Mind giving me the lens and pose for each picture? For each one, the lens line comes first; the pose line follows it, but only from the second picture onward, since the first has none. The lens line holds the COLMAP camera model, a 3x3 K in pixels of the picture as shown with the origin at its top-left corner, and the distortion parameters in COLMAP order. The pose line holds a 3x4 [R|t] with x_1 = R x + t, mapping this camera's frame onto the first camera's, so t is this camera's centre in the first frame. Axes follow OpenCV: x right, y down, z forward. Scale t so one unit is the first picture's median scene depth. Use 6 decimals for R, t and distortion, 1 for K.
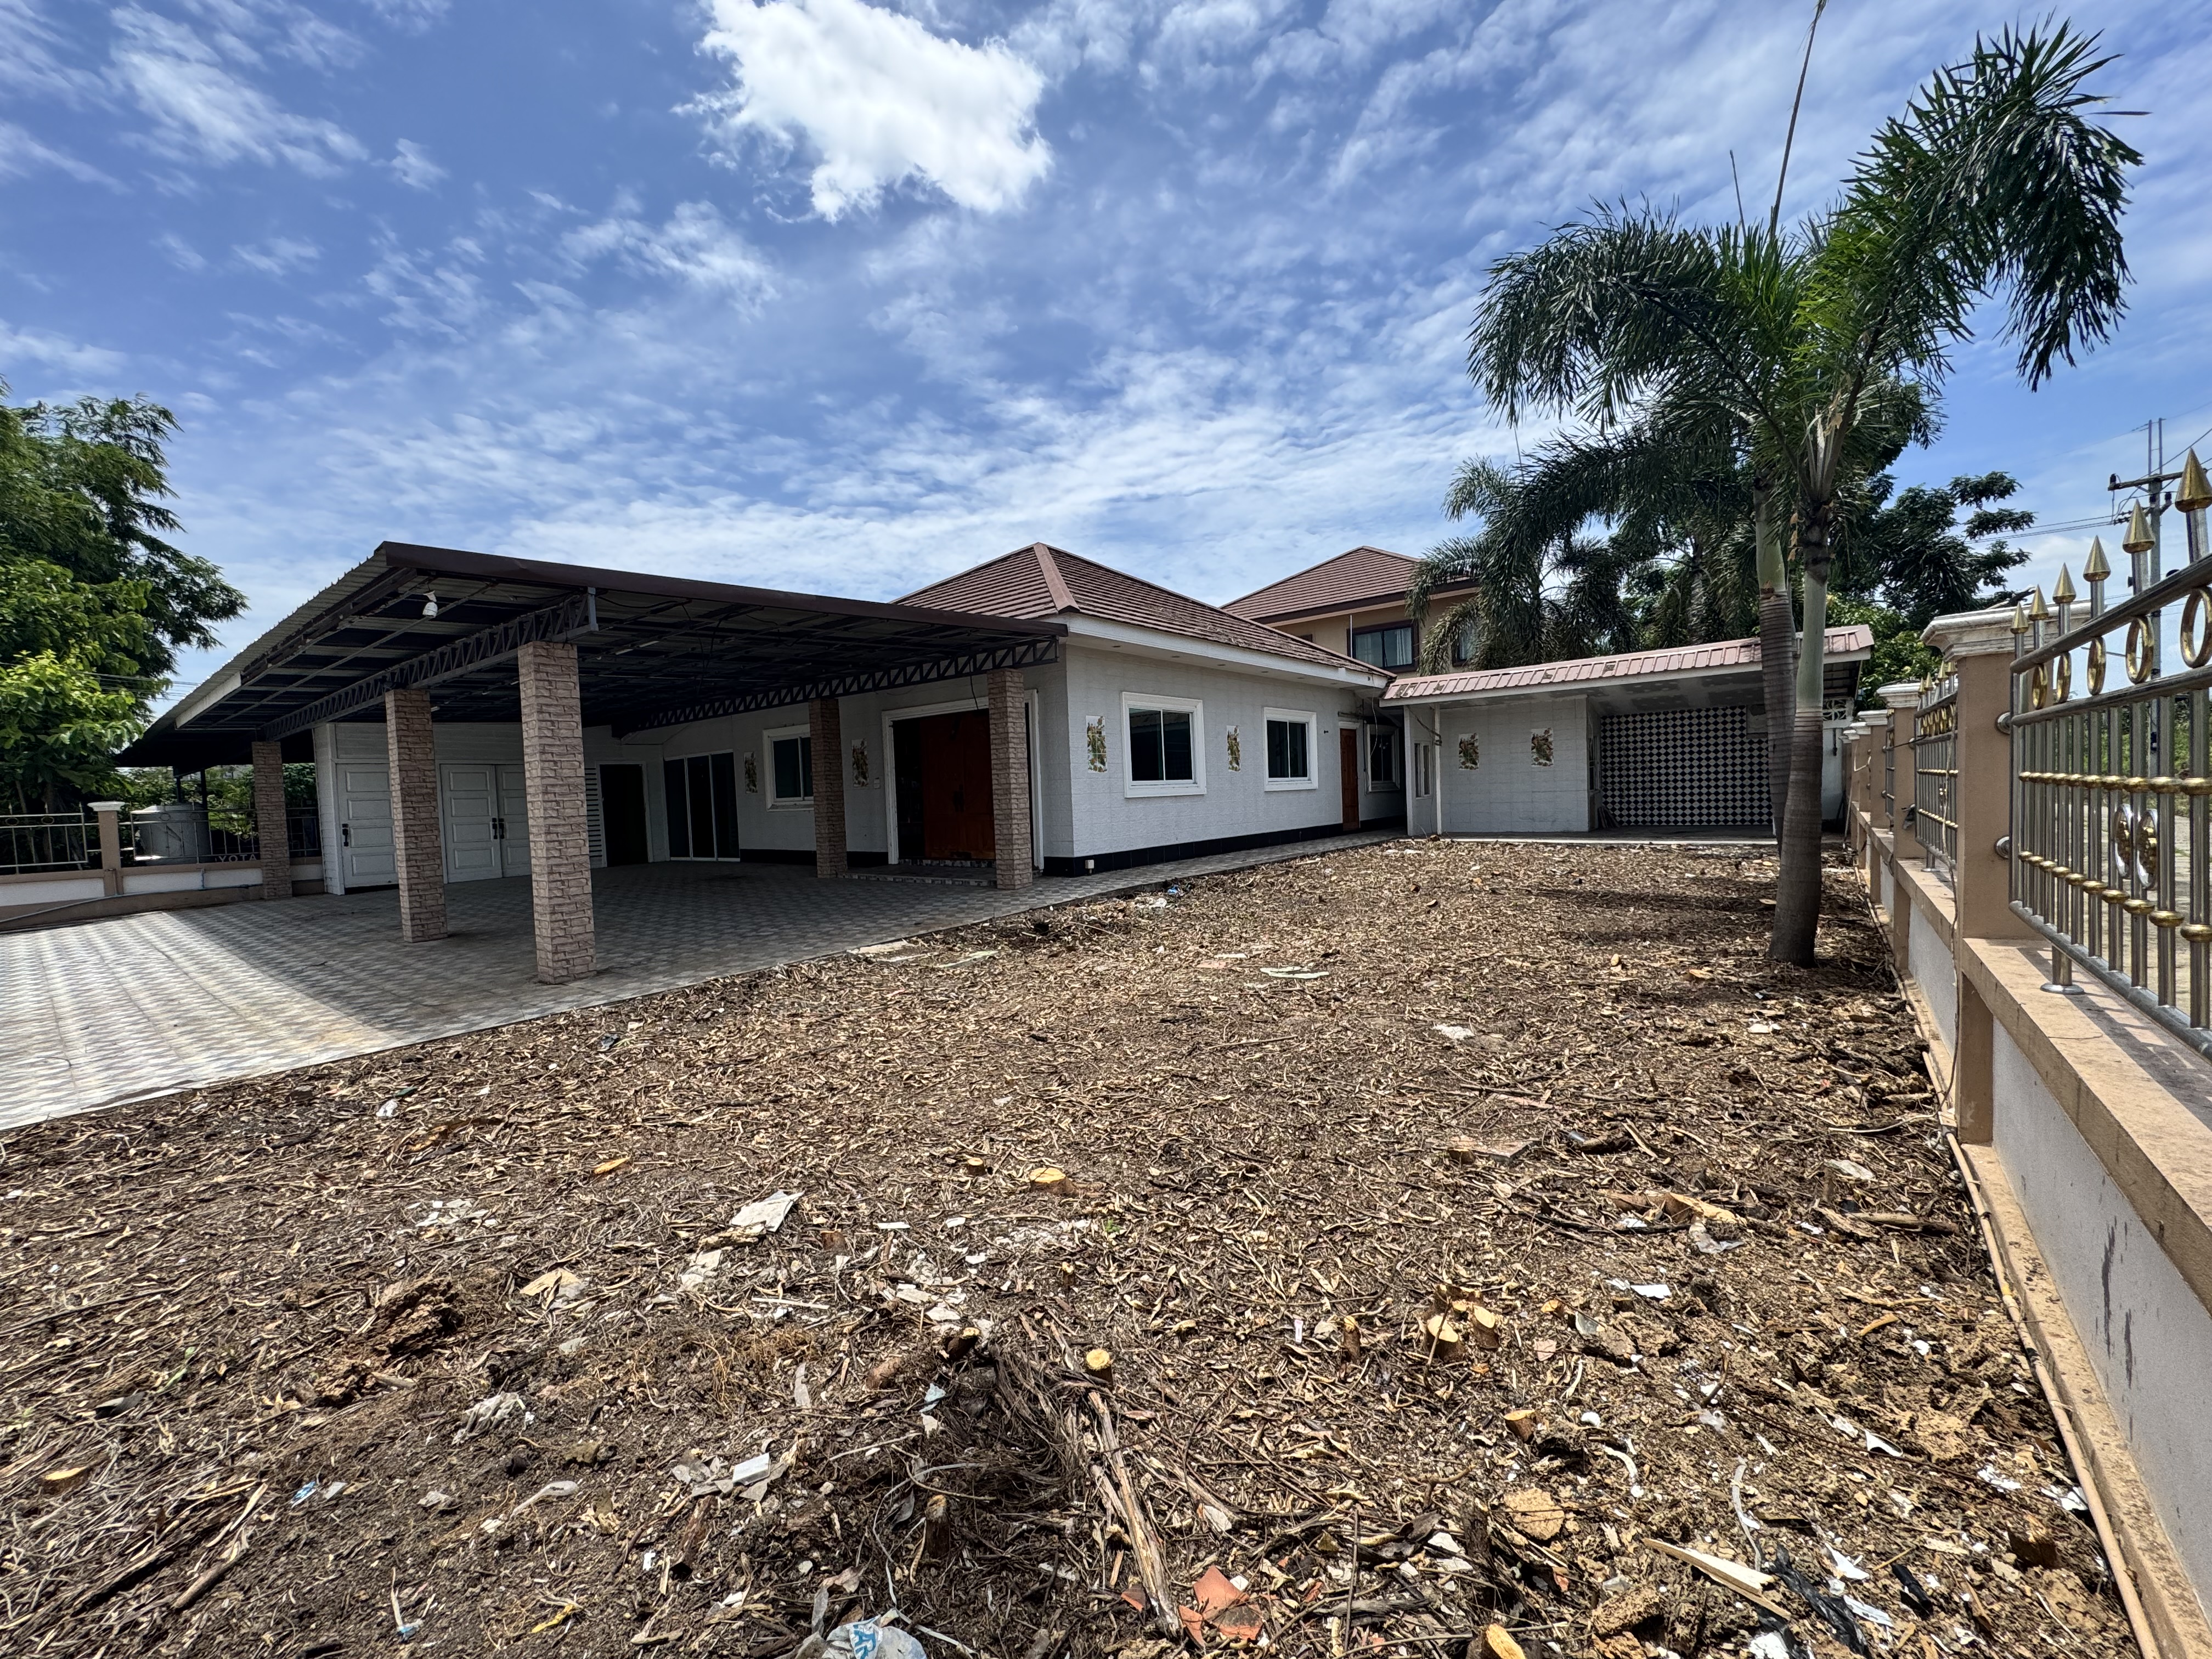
lens RADIAL K [[881.3, 0, 1097.9], [0, 881.3, 824.8], [0, 0, 1]] dist [0.000520, 0.000200]
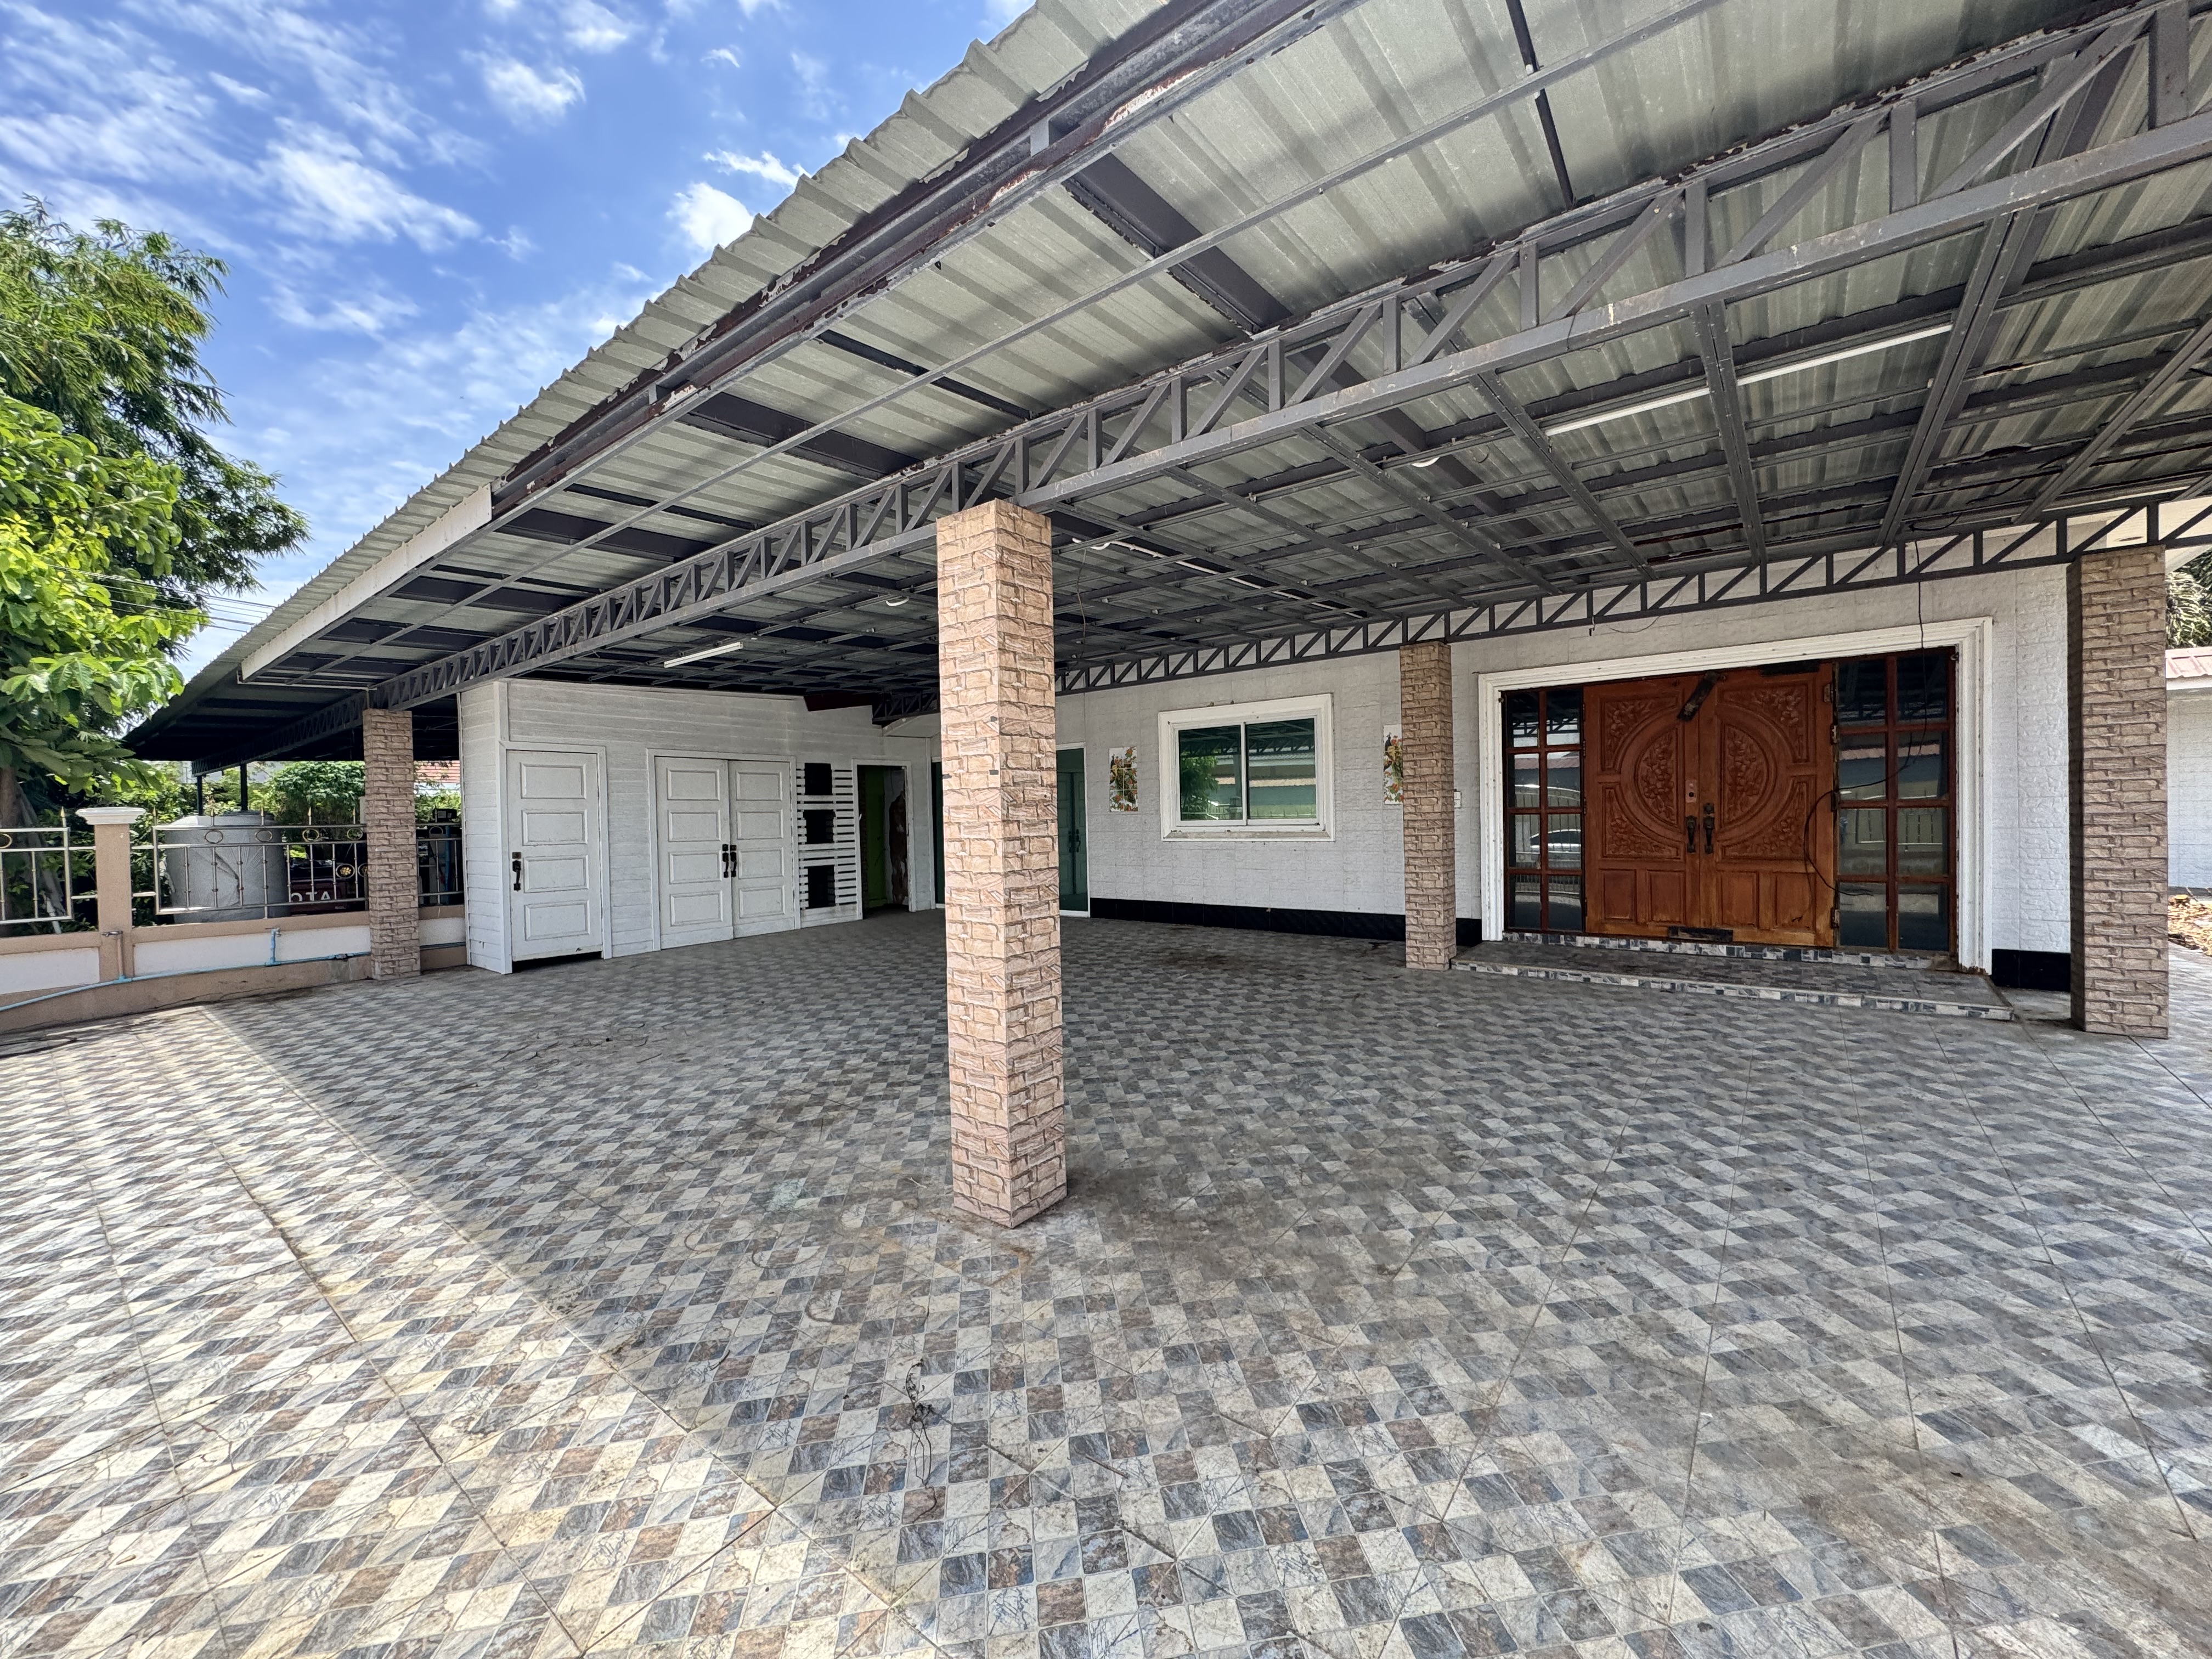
lens RADIAL K [[881.3, 0, 1097.9], [0, 881.3, 824.8], [0, 0, 1]] dist [0.000520, 0.000200]
pose [[0.999746, 0.015070, 0.016770, -0.465087], [-0.014551, 0.999425, -0.030636, -0.006516], [-0.017222, 0.030384, 0.999390, 0.394926]]
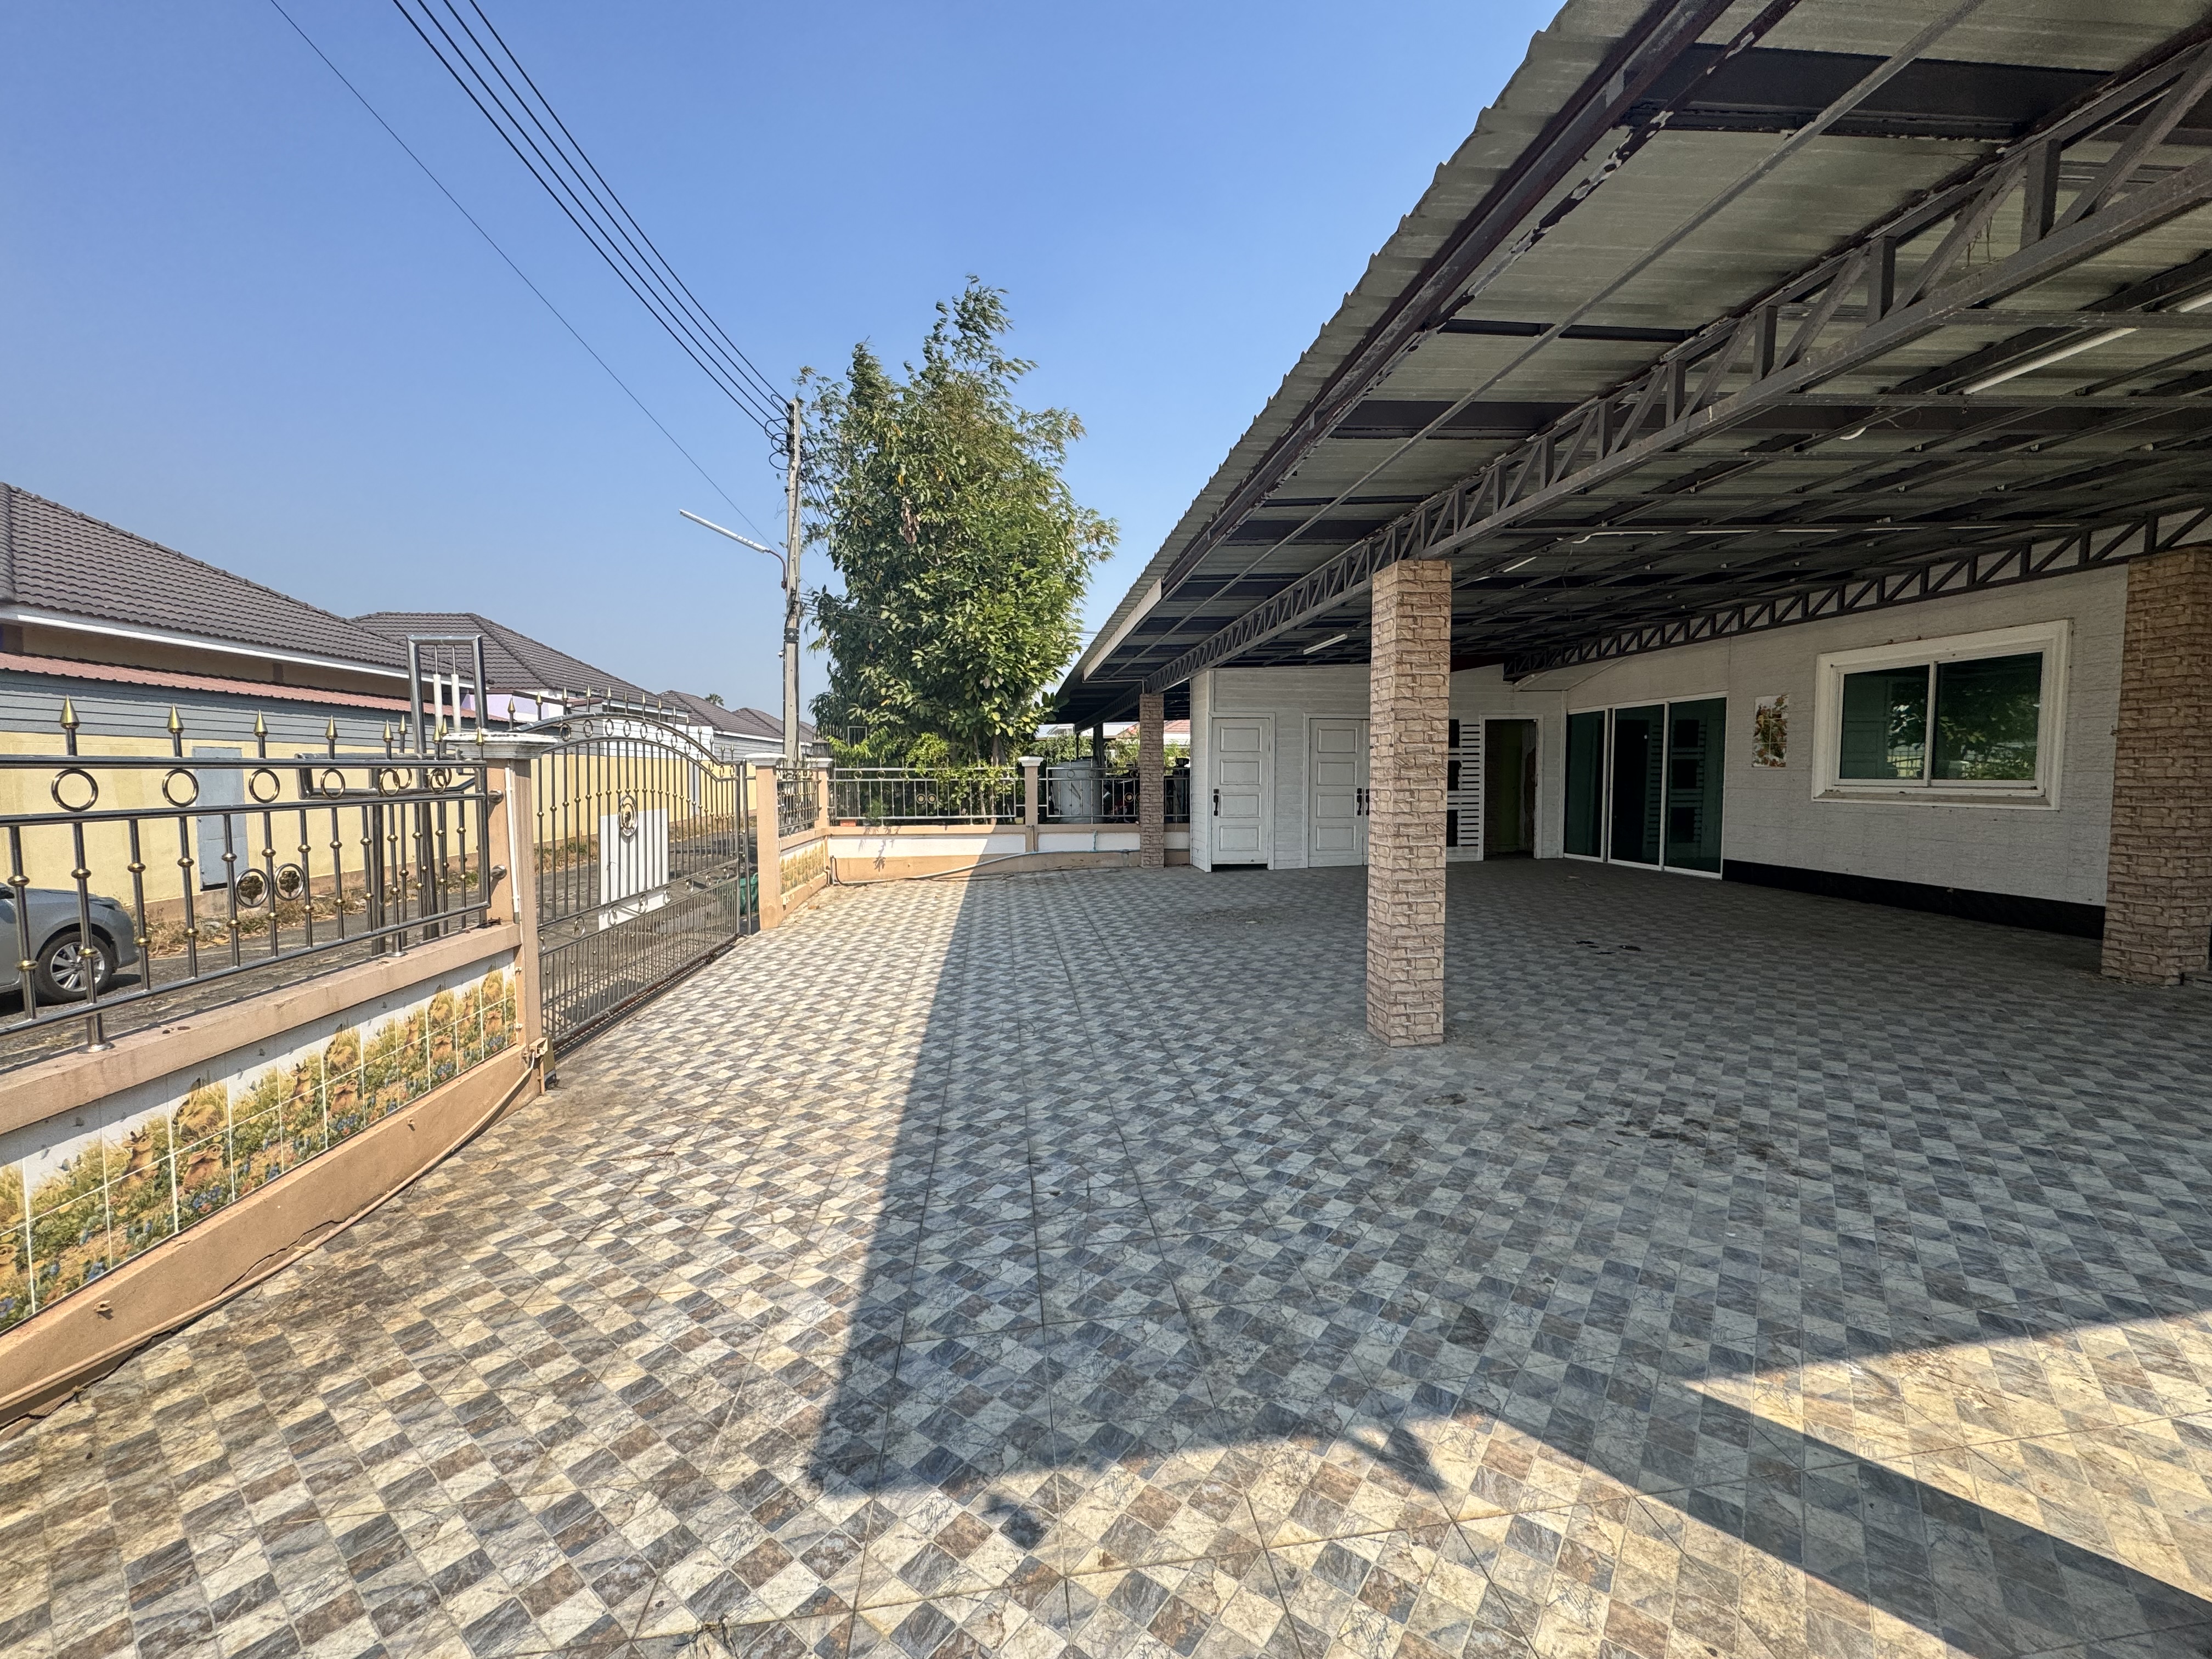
lens RADIAL K [[897.1, 0, 1114.6], [0, 897.1, 837.3], [0, 0, 1]] dist [-0.001668, -0.000419]
pose [[0.729650, 0.085351, -0.678473, -0.328832], [-0.050674, 0.996201, 0.070824, -0.010348], [0.681940, -0.017295, 0.731203, 0.295376]]
